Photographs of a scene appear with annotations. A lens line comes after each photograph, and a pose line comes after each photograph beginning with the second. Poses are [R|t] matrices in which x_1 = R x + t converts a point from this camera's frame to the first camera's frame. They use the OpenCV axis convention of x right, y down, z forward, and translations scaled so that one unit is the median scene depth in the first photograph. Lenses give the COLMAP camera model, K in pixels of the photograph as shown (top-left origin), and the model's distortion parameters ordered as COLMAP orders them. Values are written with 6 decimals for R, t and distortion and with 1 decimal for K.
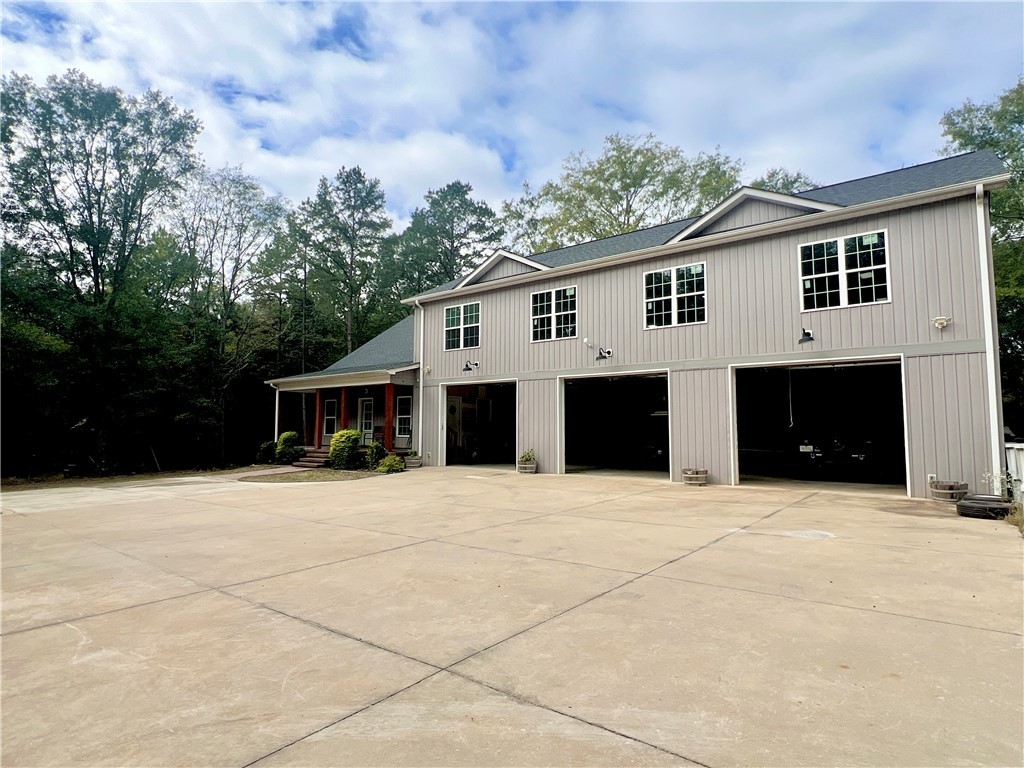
lens RADIAL K [[562.6, 0, 512.0], [0, 562.6, 384.0], [0, 0, 1]] dist [-0.001632, -0.000335]
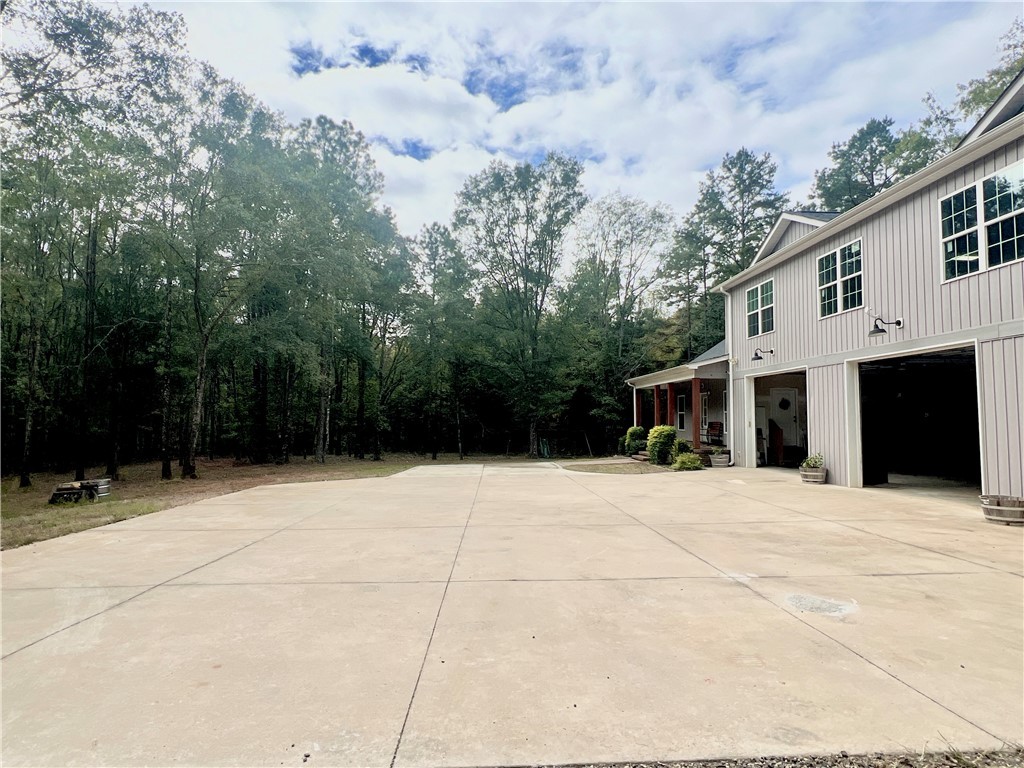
lens RADIAL K [[562.6, 0, 512.0], [0, 562.6, 384.0], [0, 0, 1]] dist [-0.001632, -0.000335]
pose [[0.660565, -0.043140, -0.749528, 0.346646], [0.052754, 0.998547, -0.010981, 0.003184], [0.748913, -0.032287, 0.661881, 0.144089]]
